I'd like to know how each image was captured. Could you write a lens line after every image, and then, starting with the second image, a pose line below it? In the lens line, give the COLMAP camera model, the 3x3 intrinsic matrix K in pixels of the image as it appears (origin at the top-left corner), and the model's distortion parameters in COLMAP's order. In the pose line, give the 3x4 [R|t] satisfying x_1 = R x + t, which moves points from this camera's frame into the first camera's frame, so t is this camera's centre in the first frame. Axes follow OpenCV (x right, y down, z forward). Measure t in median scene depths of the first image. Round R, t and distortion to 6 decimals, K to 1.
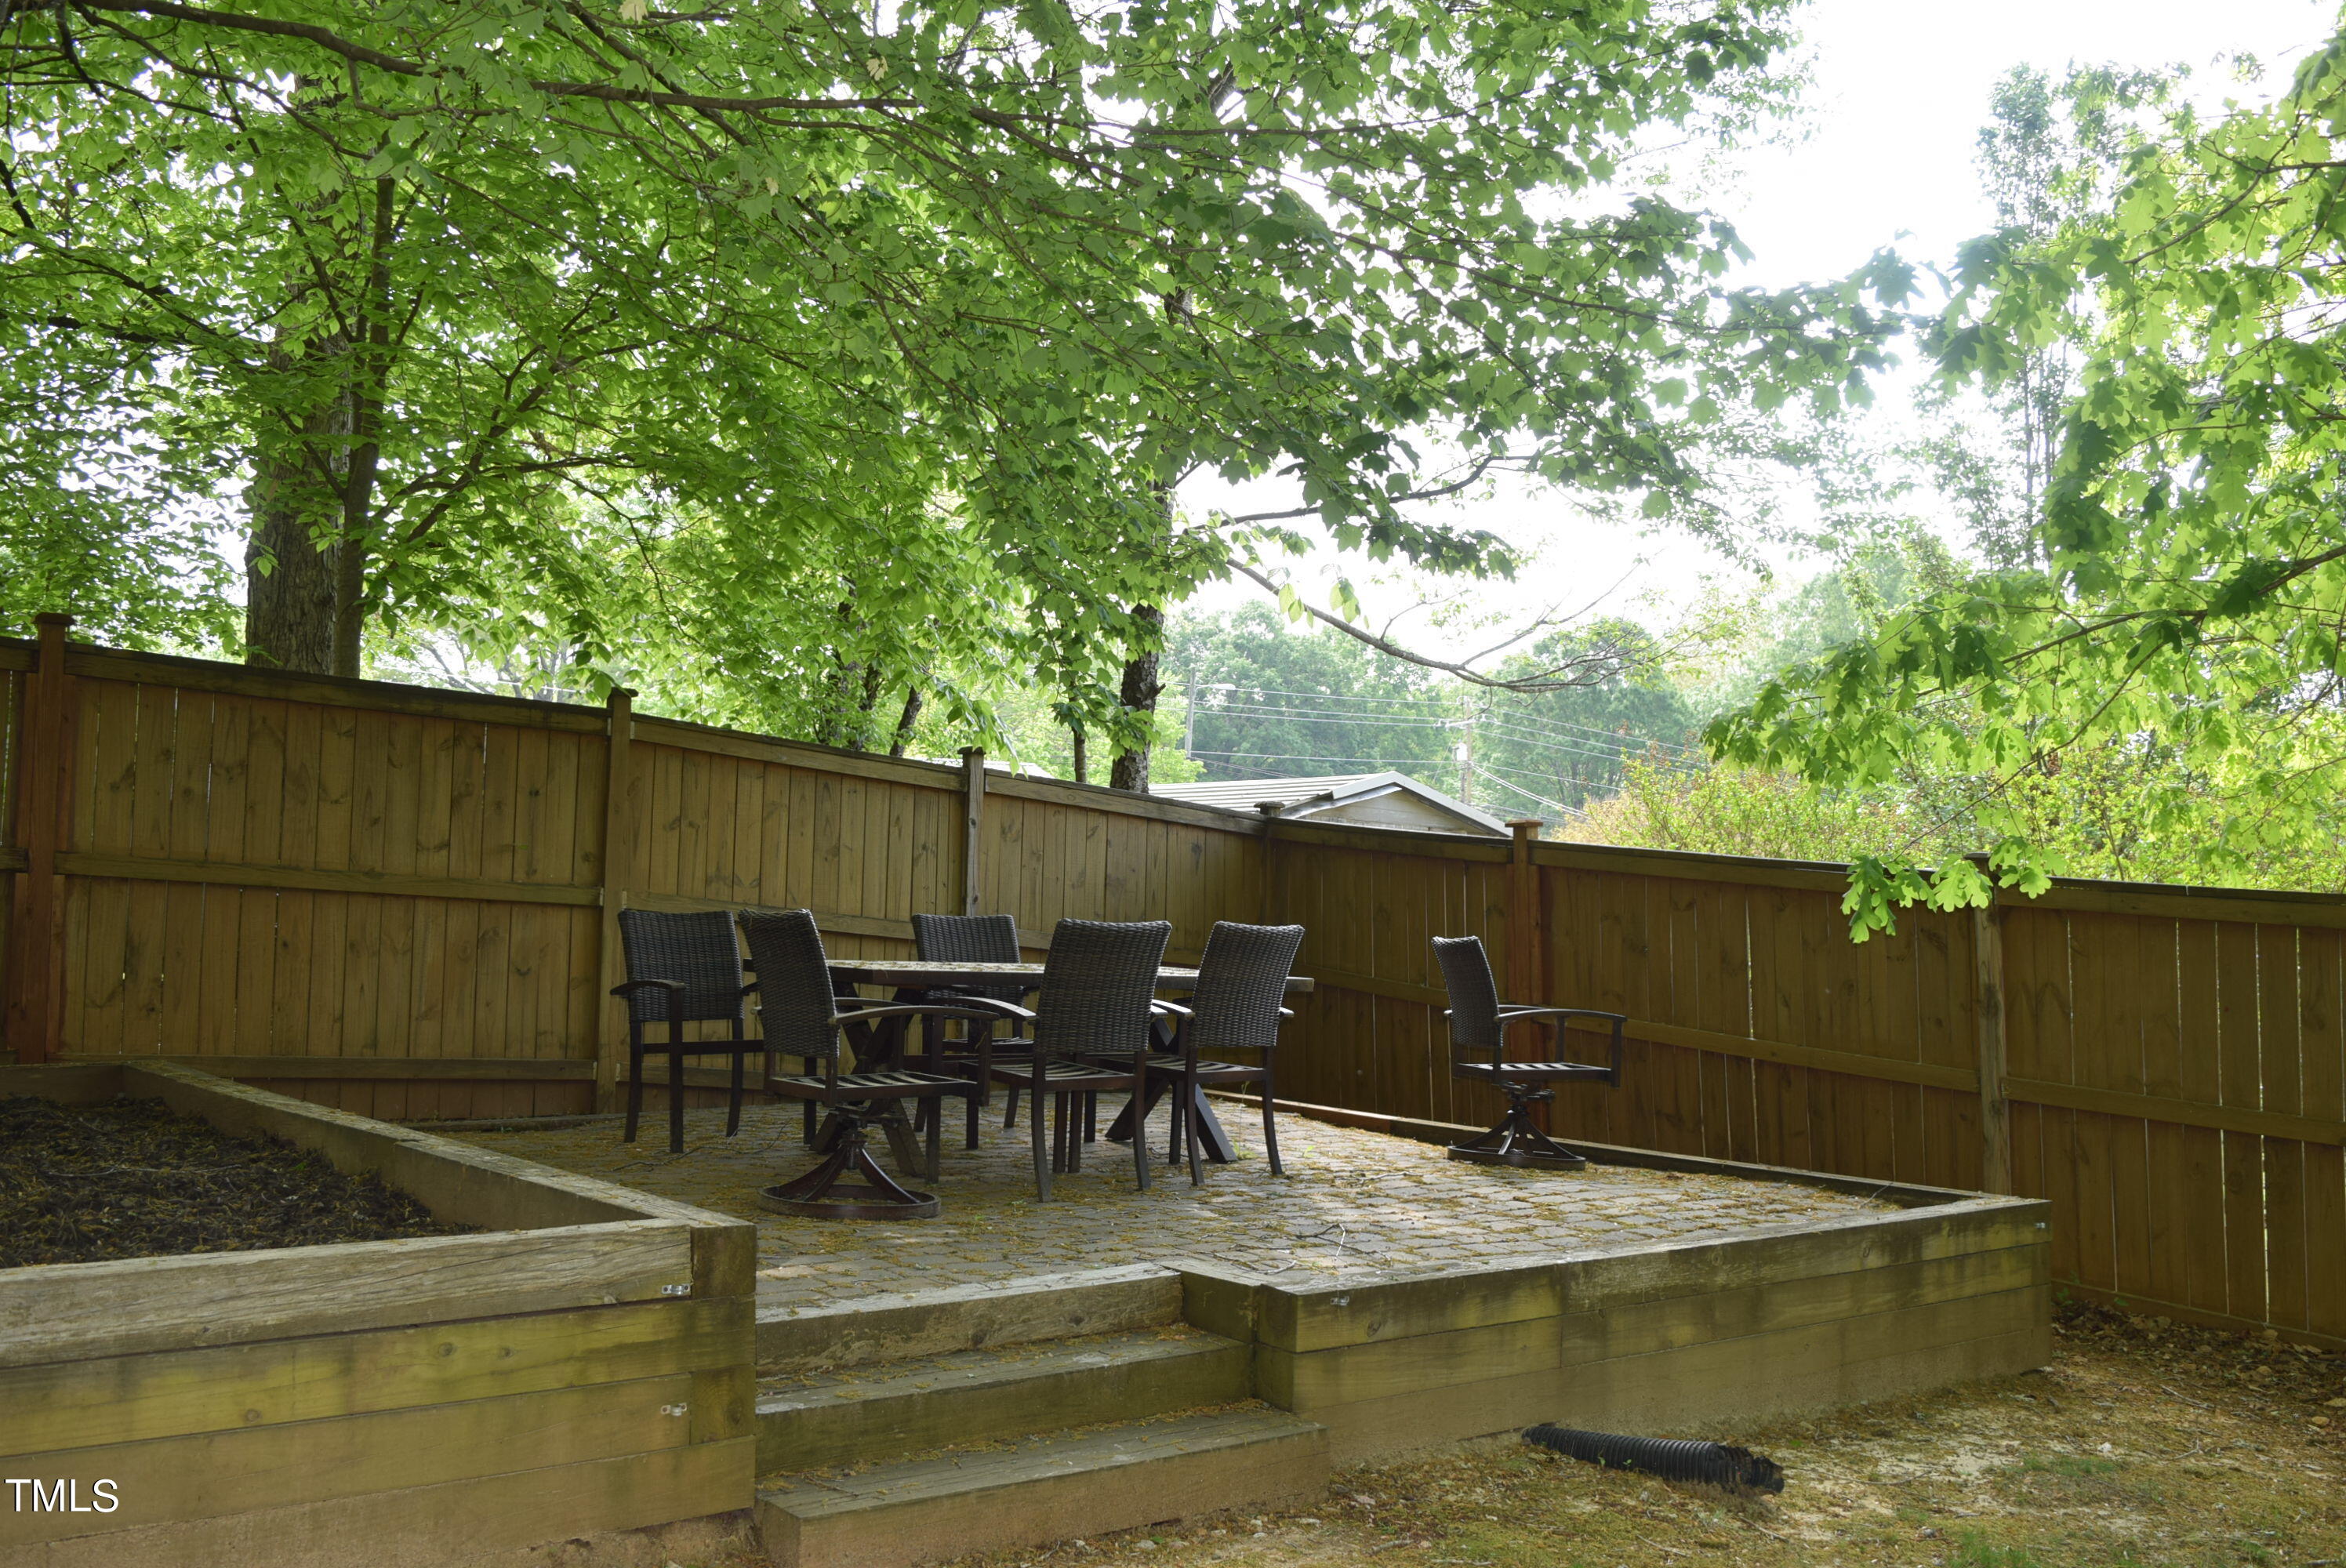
lens RADIAL K [[2110.8, 0, 1173.0], [0, 2110.8, 784.0], [0, 0, 1]] dist [-0.034349, -0.002763]
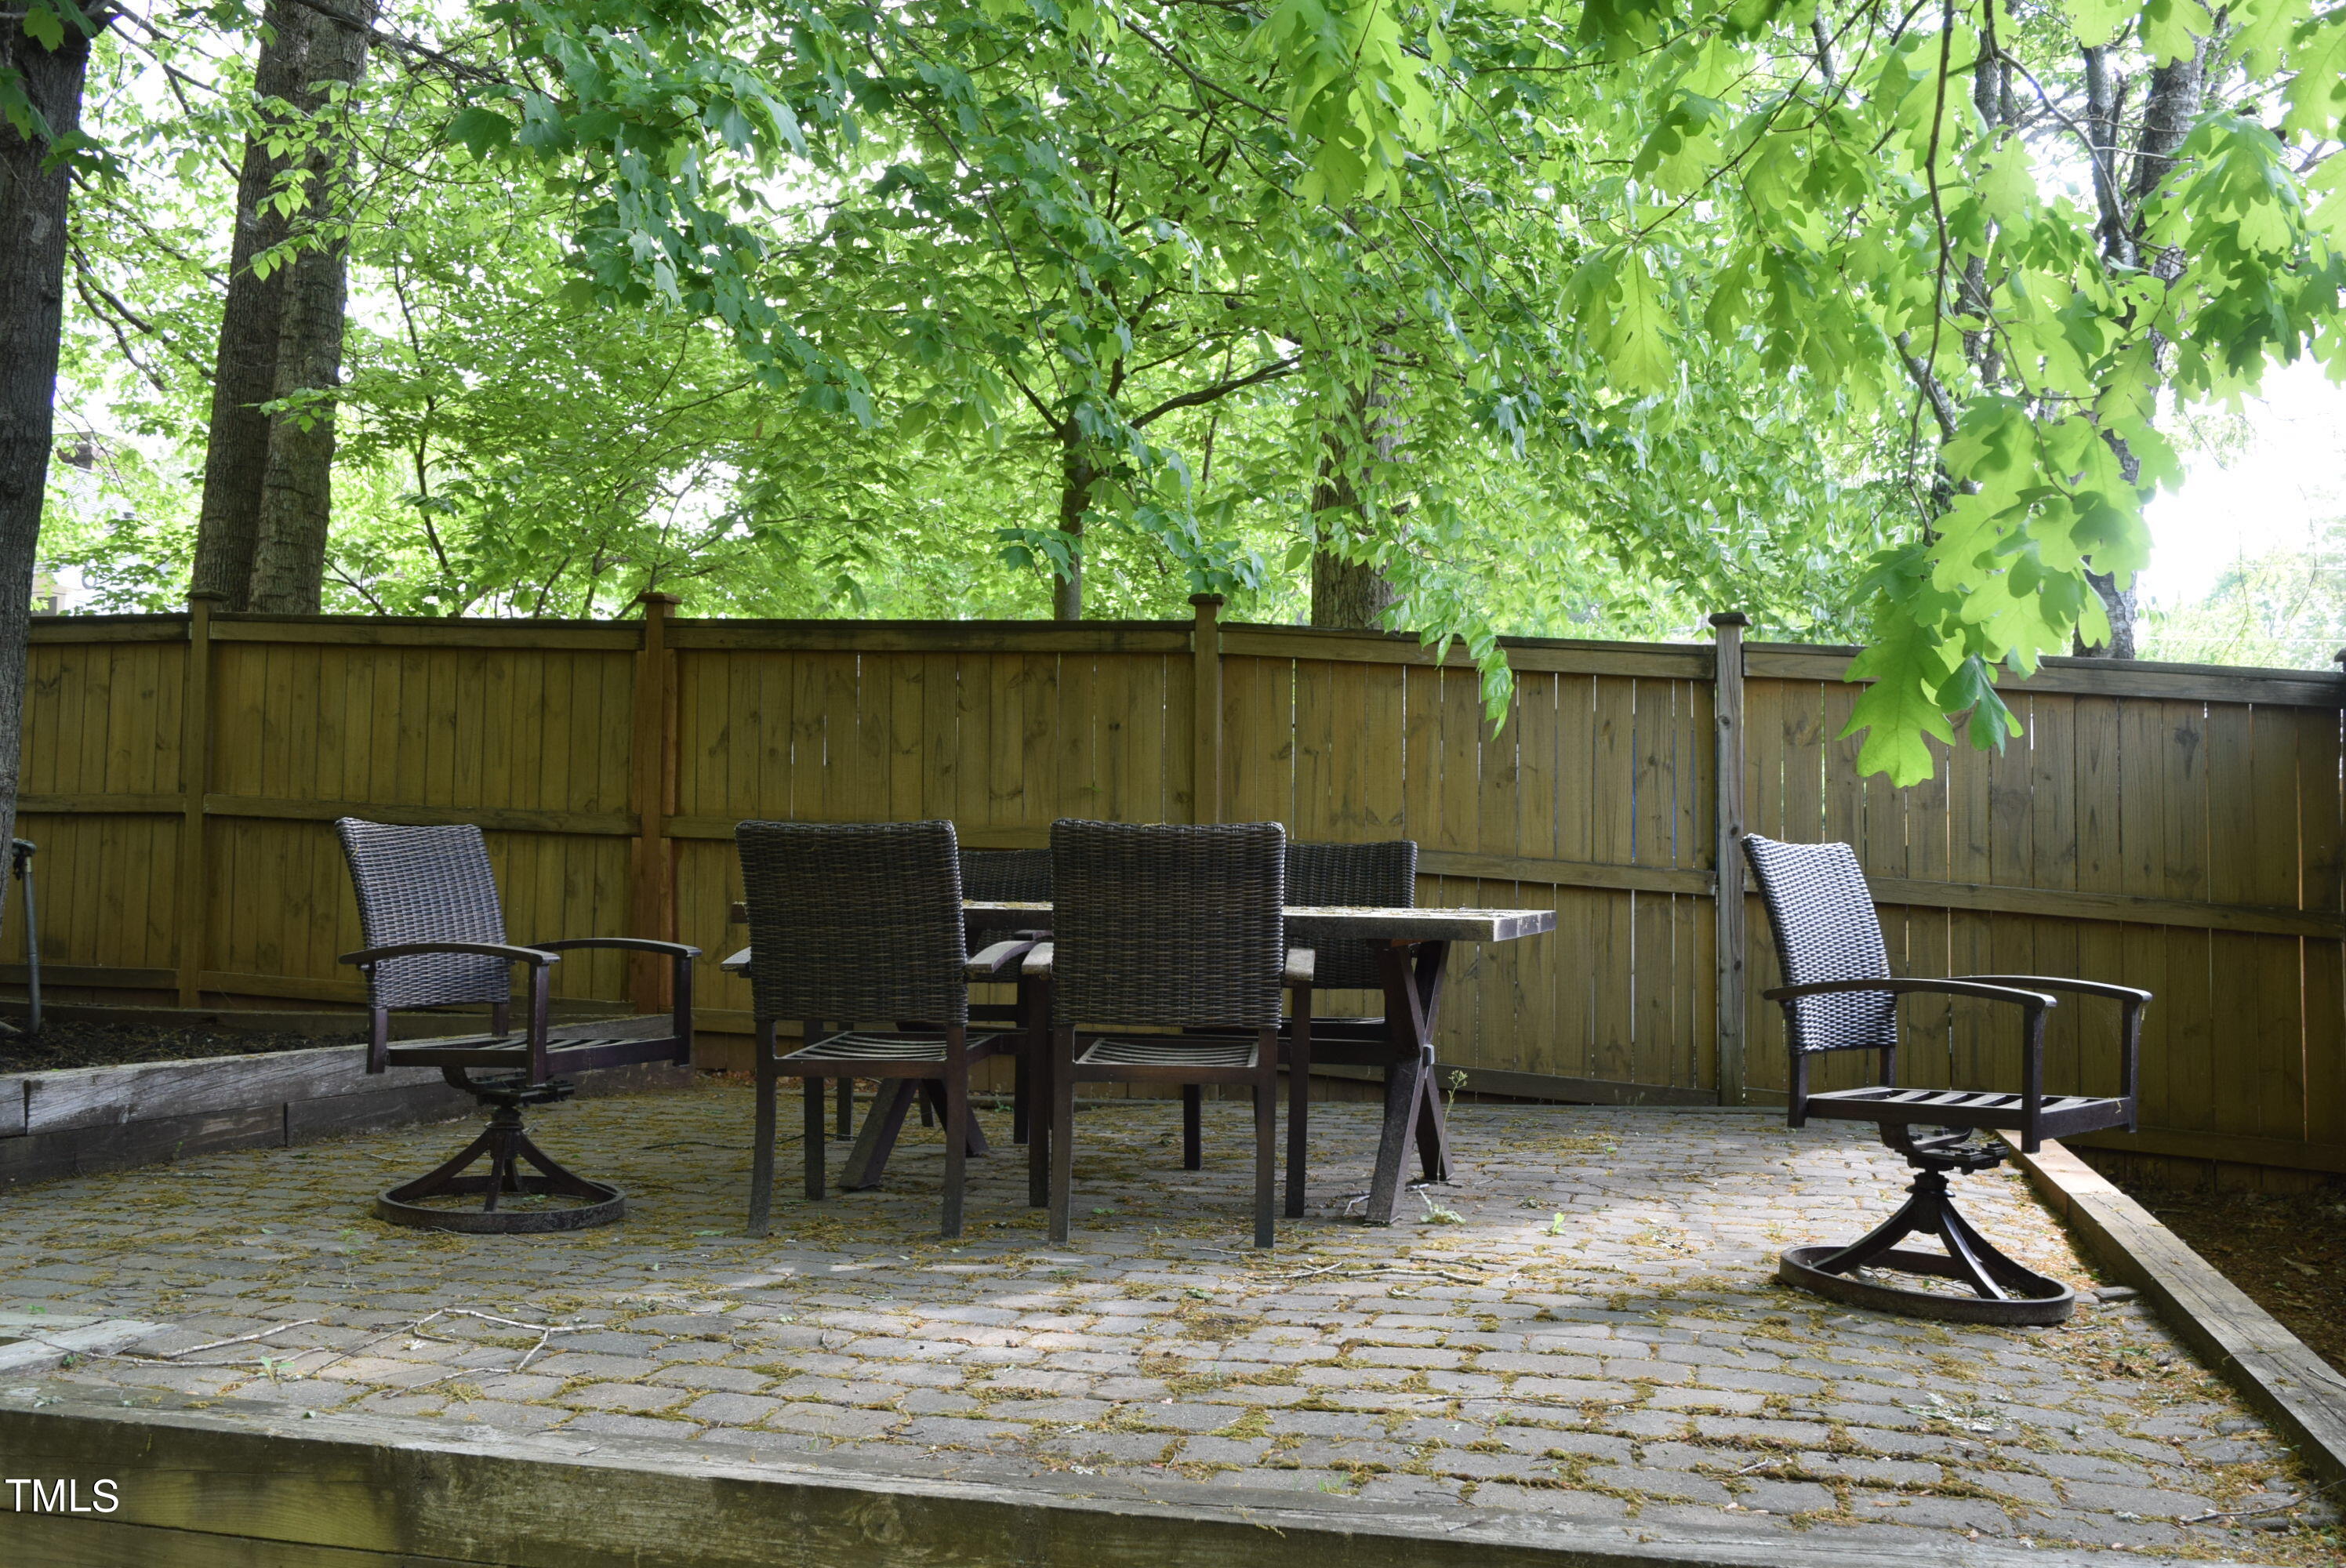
lens RADIAL K [[2110.8, 0, 1173.0], [0, 2110.8, 784.0], [0, 0, 1]] dist [-0.034349, -0.002763]
pose [[0.592680, -0.063513, -0.802930, 0.466489], [0.061358, 0.997550, -0.033617, 0.067218], [0.803098, -0.029342, 0.595124, 0.575318]]
